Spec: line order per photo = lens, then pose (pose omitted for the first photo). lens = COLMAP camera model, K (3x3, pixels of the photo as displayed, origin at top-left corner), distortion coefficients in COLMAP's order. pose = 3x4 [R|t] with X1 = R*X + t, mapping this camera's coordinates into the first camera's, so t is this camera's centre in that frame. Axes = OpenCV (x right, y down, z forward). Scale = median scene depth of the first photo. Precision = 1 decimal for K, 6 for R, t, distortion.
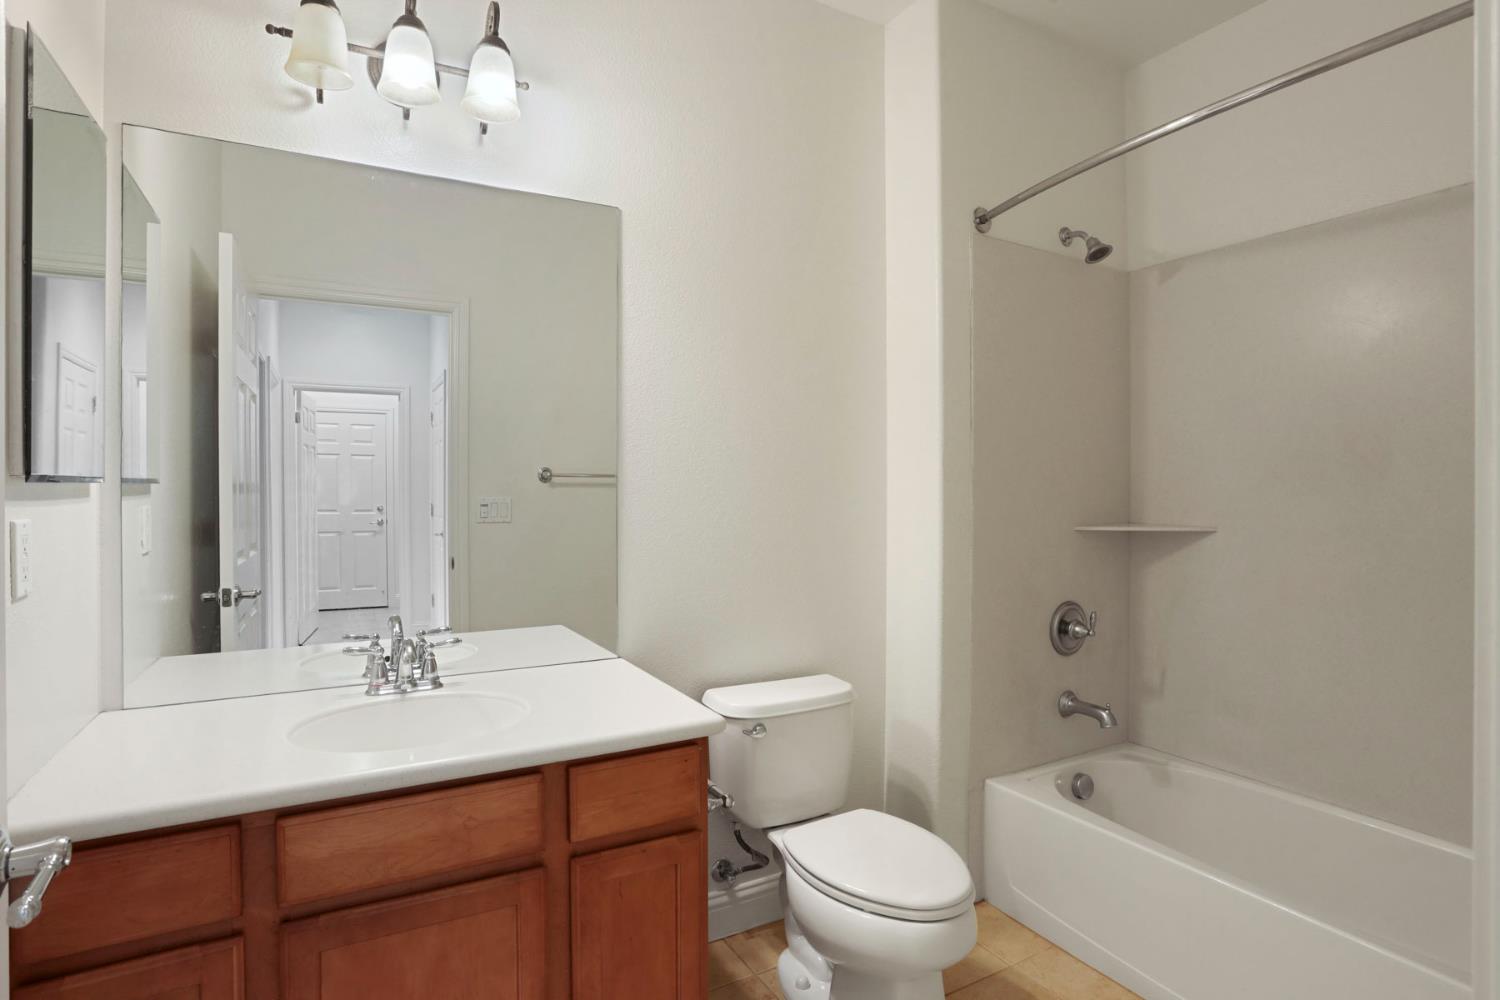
lens RADIAL K [[767.5, 0, 755.2], [0, 767.5, 498.3], [0, 0, 1]] dist [-0.039598, -0.000027]
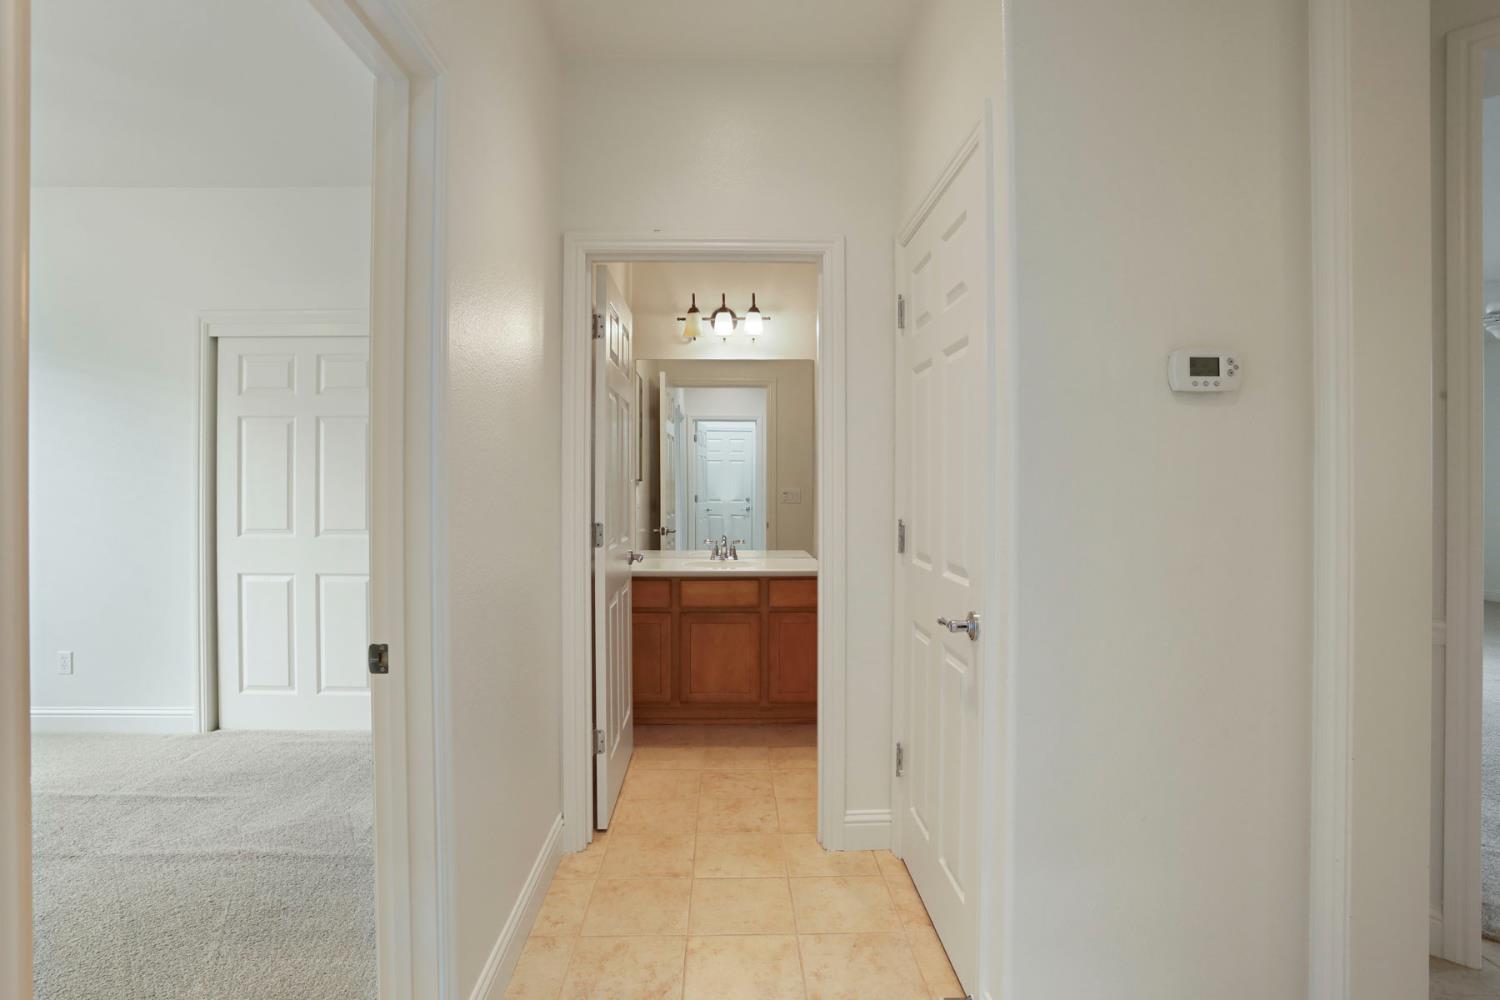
lens RADIAL K [[739.4, 0, 747.6], [0, 739.4, 494.2], [0, 0, 1]] dist [-0.005746, -0.000889]
pose [[0.887083, 0.003825, -0.461594, 0.803280], [-0.003994, 0.999992, 0.000612, 0.023422], [0.461593, 0.001300, 0.887091, -1.250284]]
